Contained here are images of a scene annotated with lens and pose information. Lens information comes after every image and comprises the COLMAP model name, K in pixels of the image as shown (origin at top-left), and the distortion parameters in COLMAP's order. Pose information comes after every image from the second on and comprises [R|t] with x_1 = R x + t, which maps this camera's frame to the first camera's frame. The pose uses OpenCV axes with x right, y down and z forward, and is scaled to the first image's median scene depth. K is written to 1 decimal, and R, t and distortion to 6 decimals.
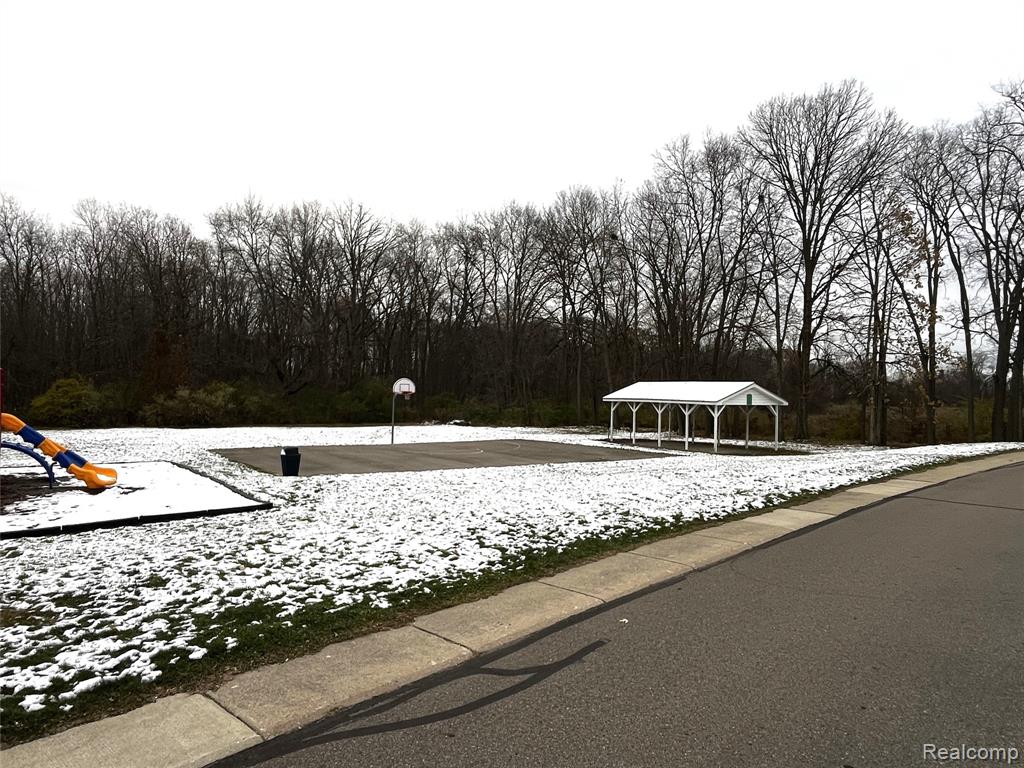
lens RADIAL K [[637.5, 0, 504.5], [0, 637.5, 385.5], [0, 0, 1]] dist [-0.005258, -0.004432]
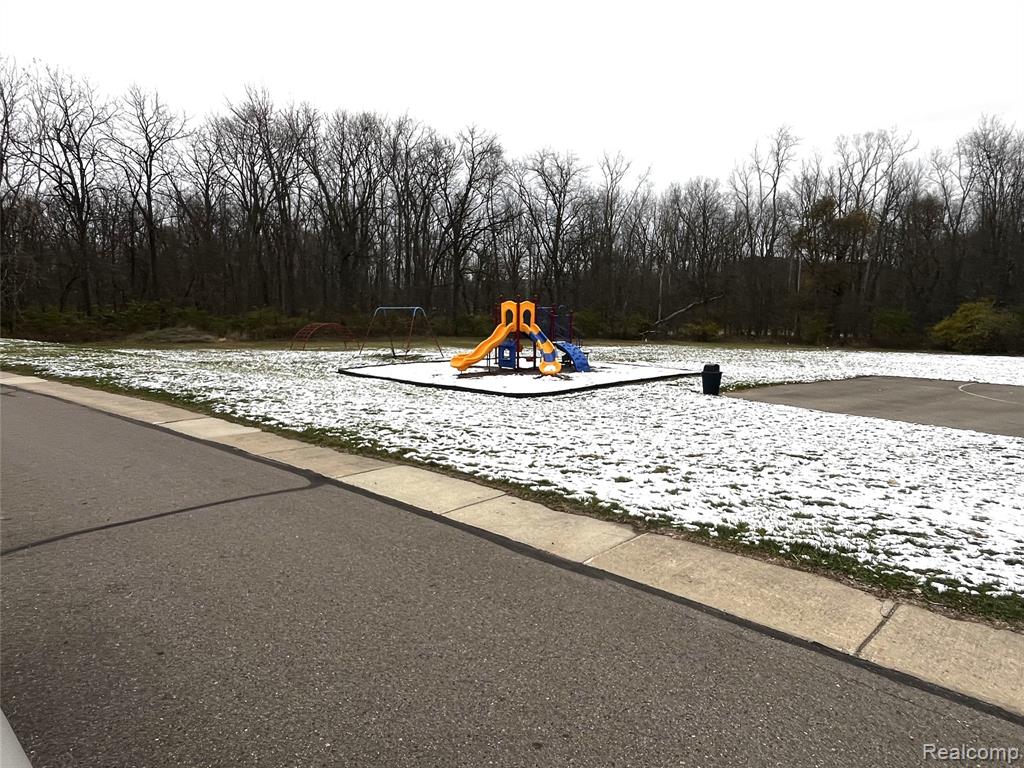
lens RADIAL K [[637.5, 0, 504.5], [0, 637.5, 385.5], [0, 0, 1]] dist [-0.005258, -0.004432]
pose [[-0.054068, 0.100535, -0.993463, 0.795522], [0.009482, 0.994926, 0.100166, 0.029410], [0.998492, -0.004004, -0.054747, 0.864446]]
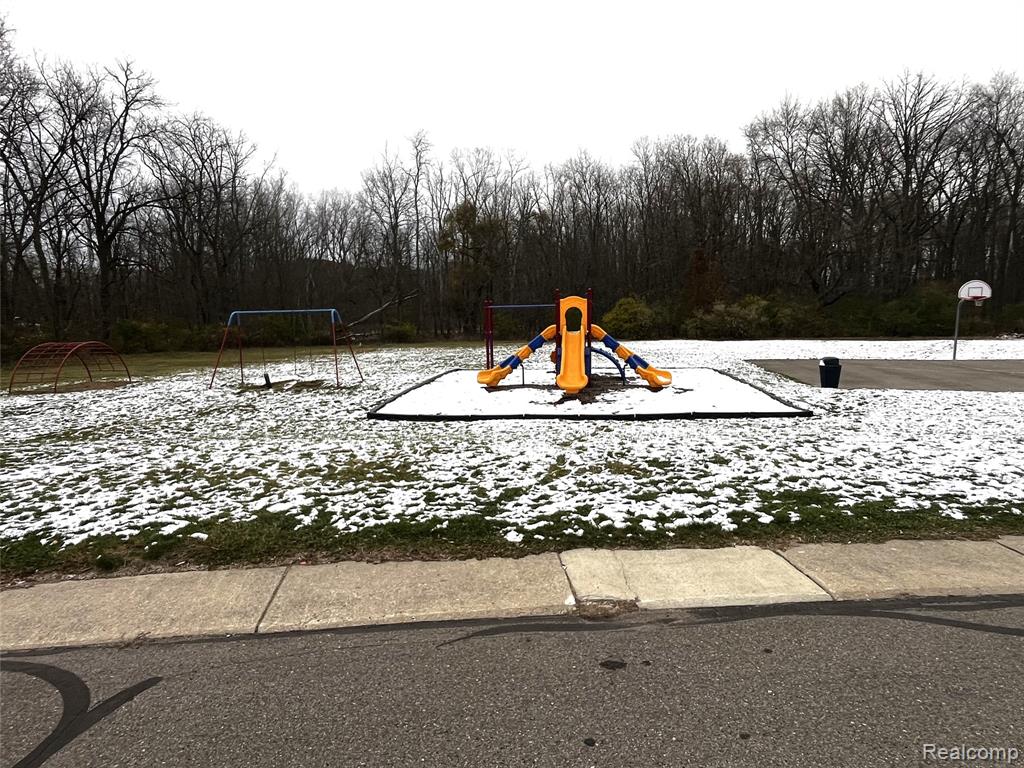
lens RADIAL K [[637.5, 0, 504.5], [0, 637.5, 385.5], [0, 0, 1]] dist [-0.005258, -0.004432]
pose [[0.707284, 0.055575, -0.704742, -0.005437], [0.038521, 0.992394, 0.116919, 0.008251], [0.705879, -0.109842, 0.699764, -0.027723]]
